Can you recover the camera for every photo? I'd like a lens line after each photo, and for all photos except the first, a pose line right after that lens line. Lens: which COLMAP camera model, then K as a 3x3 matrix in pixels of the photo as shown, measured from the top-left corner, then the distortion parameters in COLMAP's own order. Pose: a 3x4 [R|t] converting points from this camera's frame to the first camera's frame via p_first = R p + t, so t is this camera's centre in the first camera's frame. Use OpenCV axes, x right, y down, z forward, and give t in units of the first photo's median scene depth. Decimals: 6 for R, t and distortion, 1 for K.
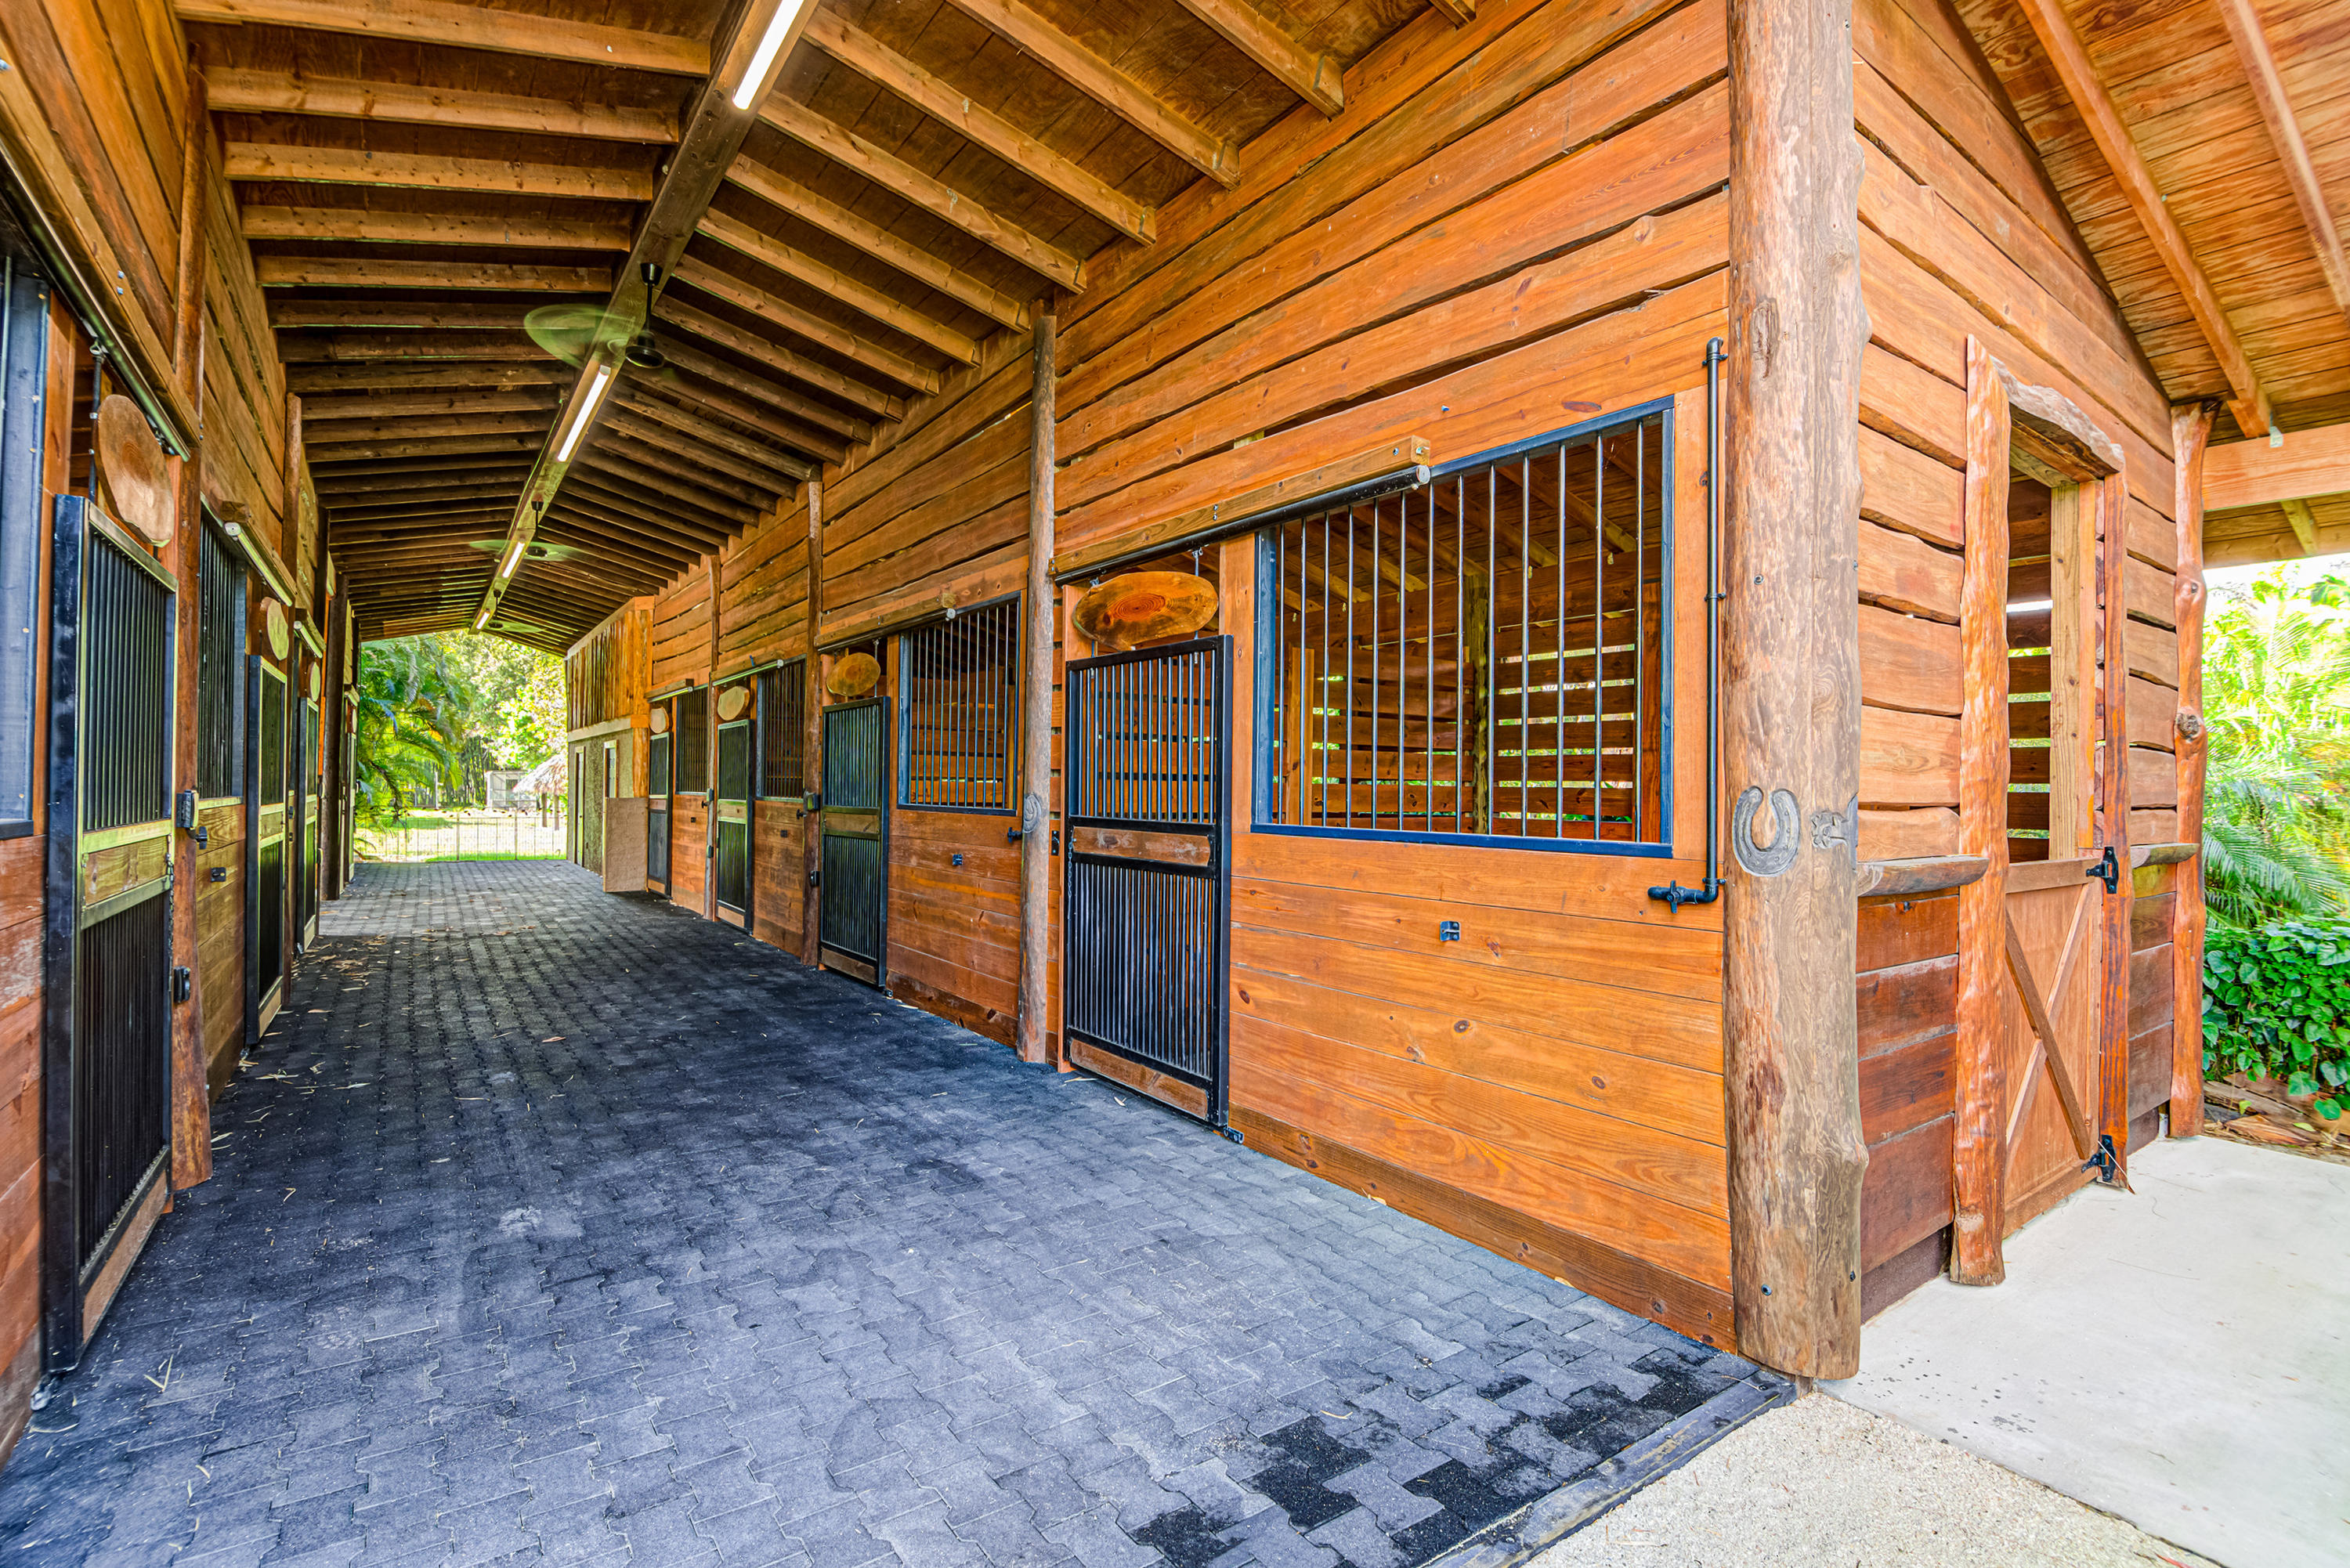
lens RADIAL K [[1052.5, 0, 1164.5], [0, 1052.5, 784.7], [0, 0, 1]] dist [0.000383, -0.007482]
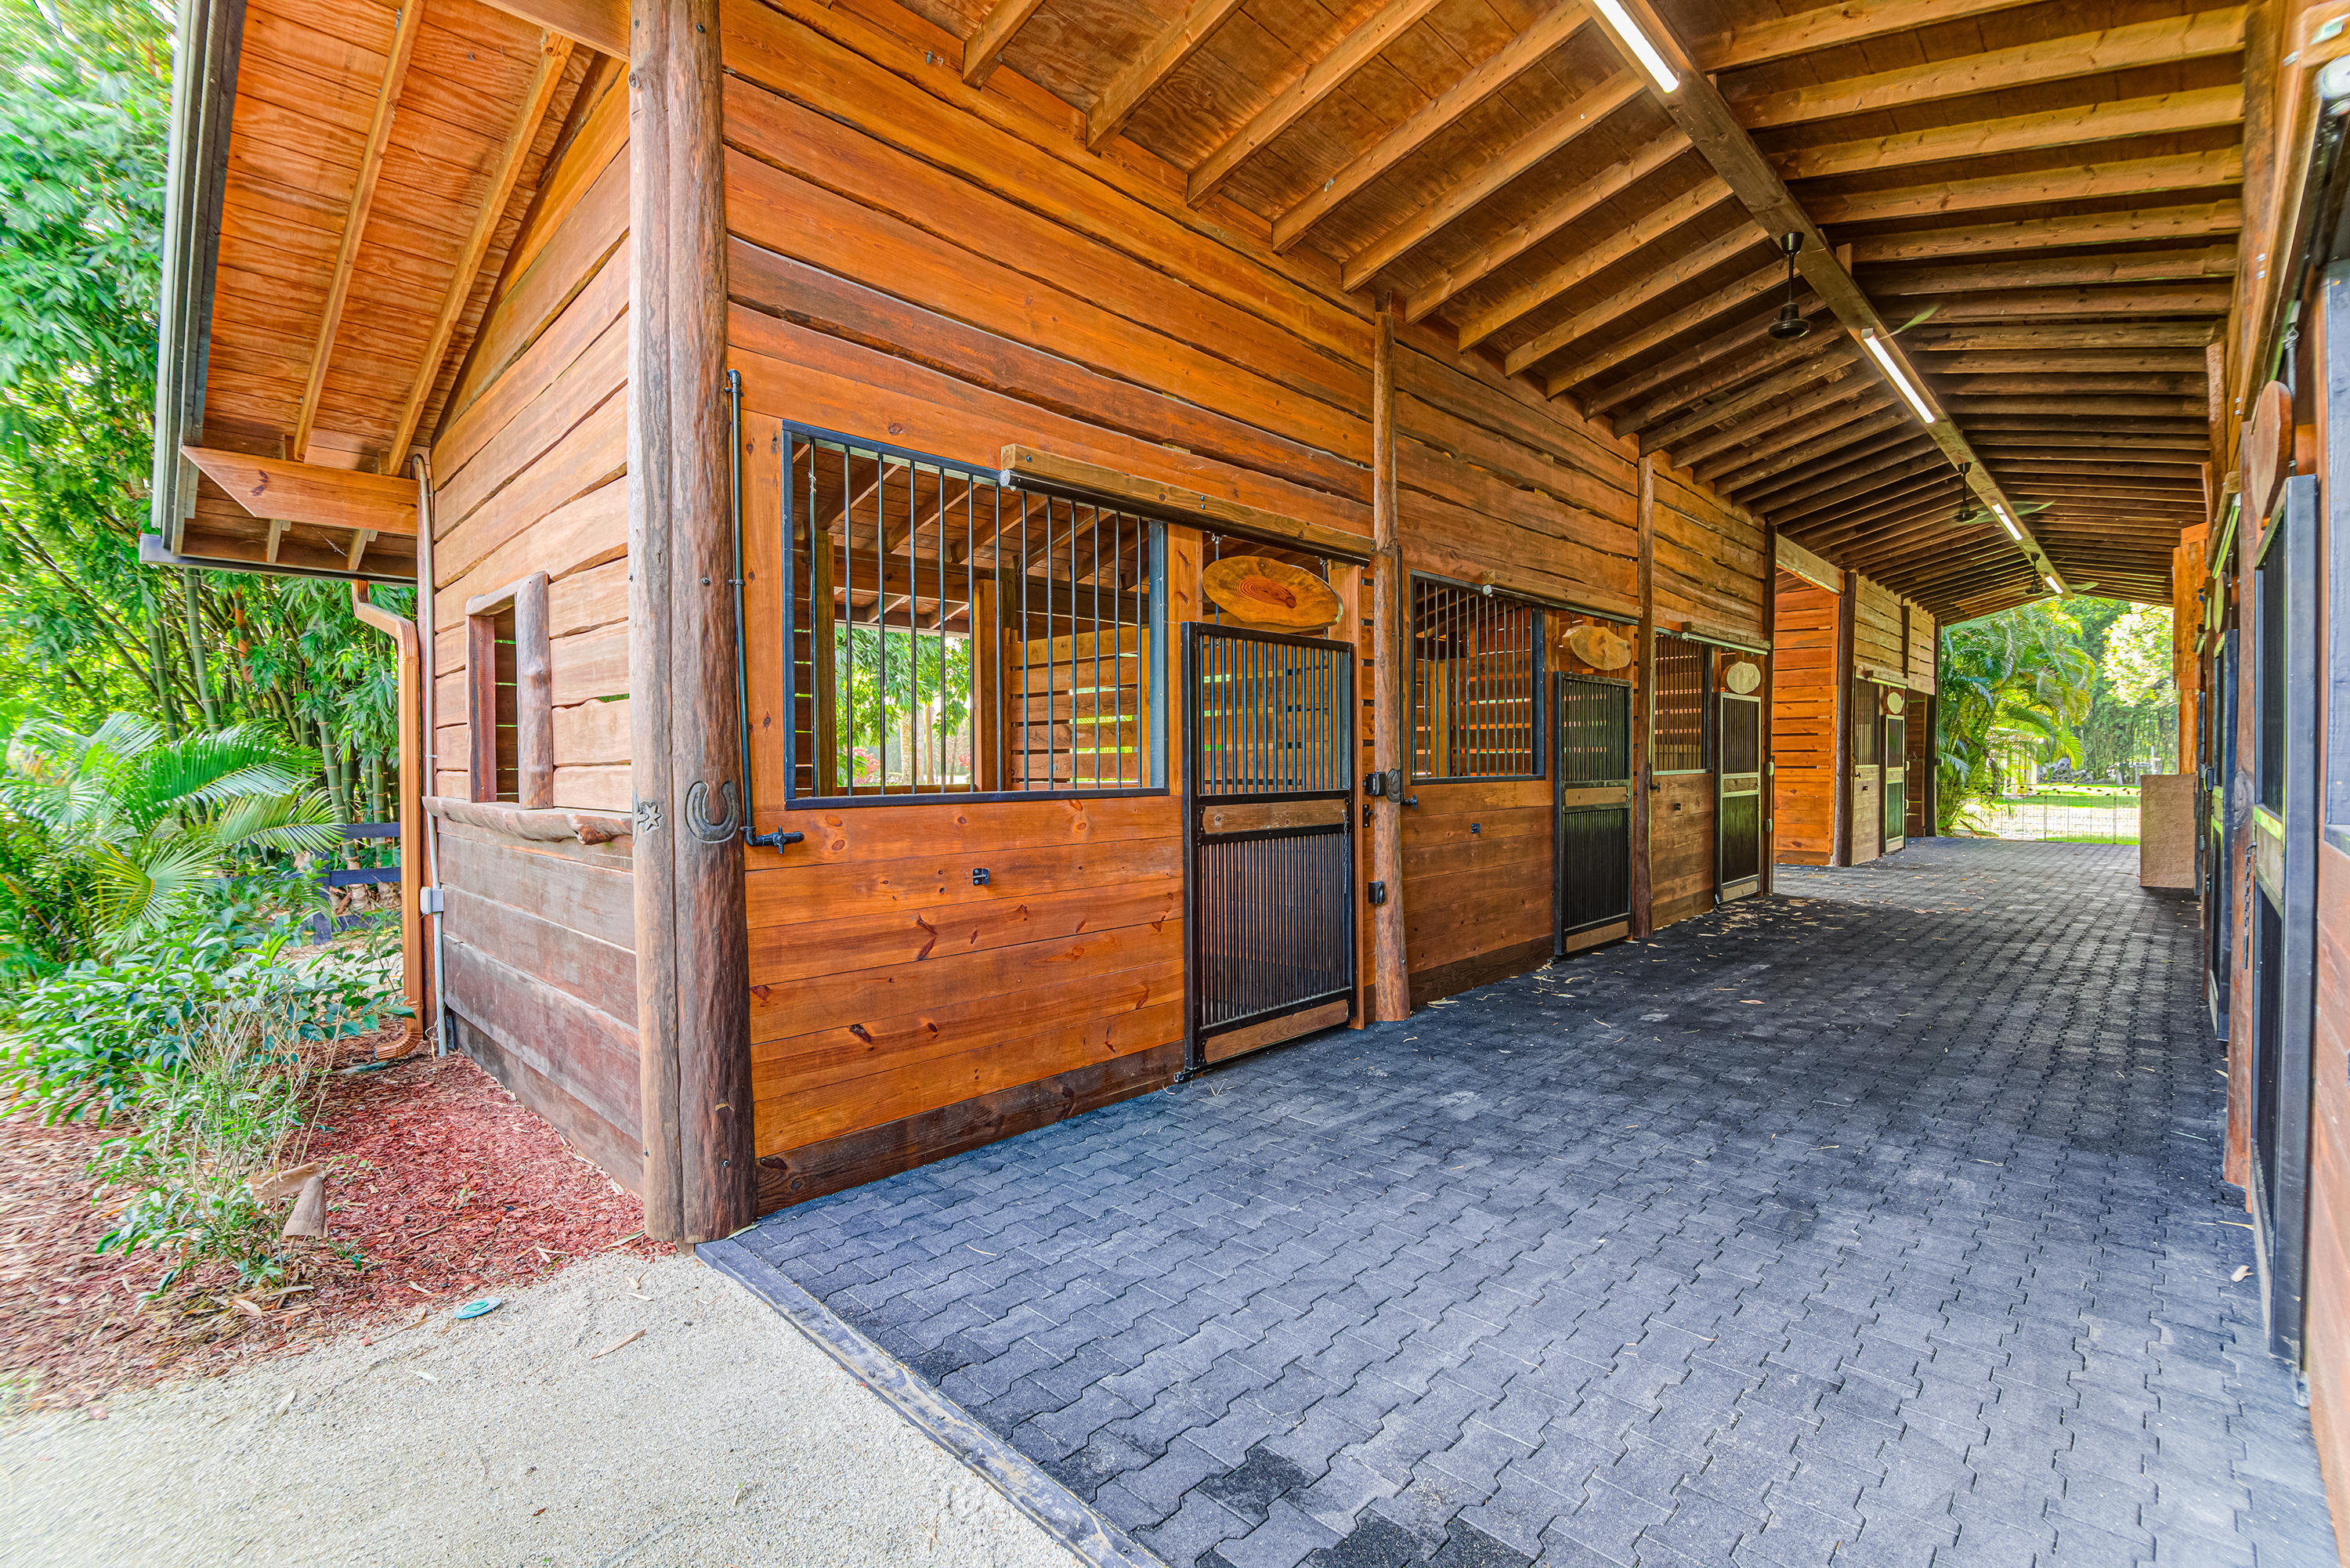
lens RADIAL K [[1015.6, 0, 1175.0], [0, 1015.6, 784.0], [0, 0, 1]] dist [-0.000673, -0.015012]
pose [[0.208671, 0.007145, -0.977960, 0.188991], [0.014542, 0.999840, 0.010407, 0.001727], [0.977878, -0.016393, 0.208533, 0.136164]]
